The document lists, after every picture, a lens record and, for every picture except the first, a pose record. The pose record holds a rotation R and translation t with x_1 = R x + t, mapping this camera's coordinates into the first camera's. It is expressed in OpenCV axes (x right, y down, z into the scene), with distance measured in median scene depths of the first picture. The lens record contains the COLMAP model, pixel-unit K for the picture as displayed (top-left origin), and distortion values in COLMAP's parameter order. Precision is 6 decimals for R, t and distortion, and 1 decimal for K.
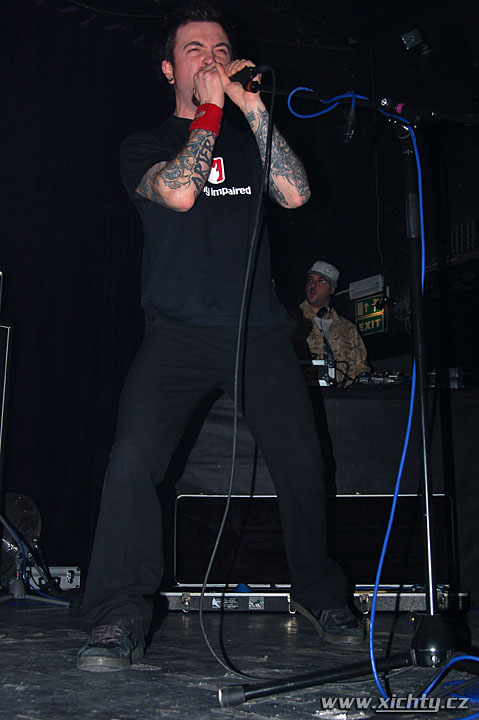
lens RADIAL K [[865.3, 0, 239.5], [0, 865.3, 360.0], [0, 0, 1]] dist [0.003002, -0.647195]
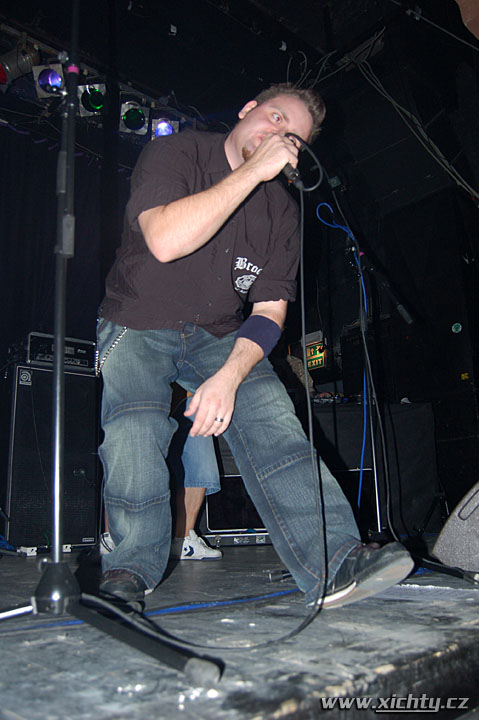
lens RADIAL K [[603.8, 0, 239.5], [0, 603.8, 360.0], [0, 0, 1]] dist [-0.060858, -0.001559]
pose [[0.998858, -0.026917, 0.039466, -0.040959], [0.028247, 0.999038, -0.033535, -0.018381], [-0.038525, 0.034612, 0.998658, -0.119402]]
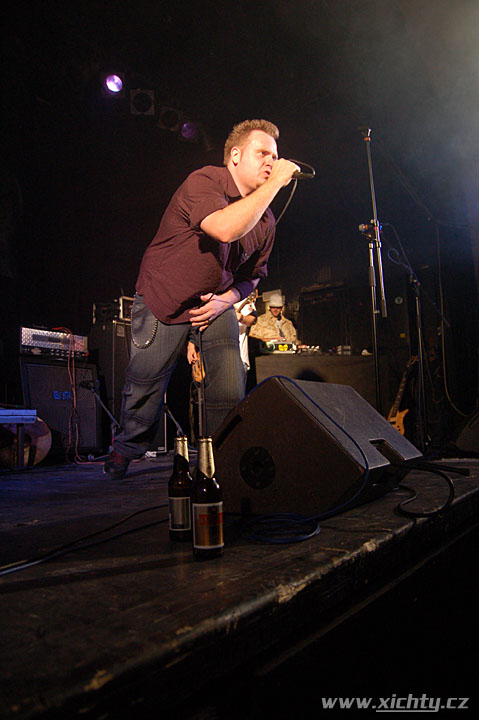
lens RADIAL K [[567.2, 0, 239.5], [0, 567.2, 360.0], [0, 0, 1]] dist [-0.091826, -0.001368]
pose [[0.973034, -0.004951, 0.230608, -0.322383], [-0.014946, 0.996315, 0.084454, -0.066176], [-0.230176, -0.085624, 0.969375, -0.345696]]
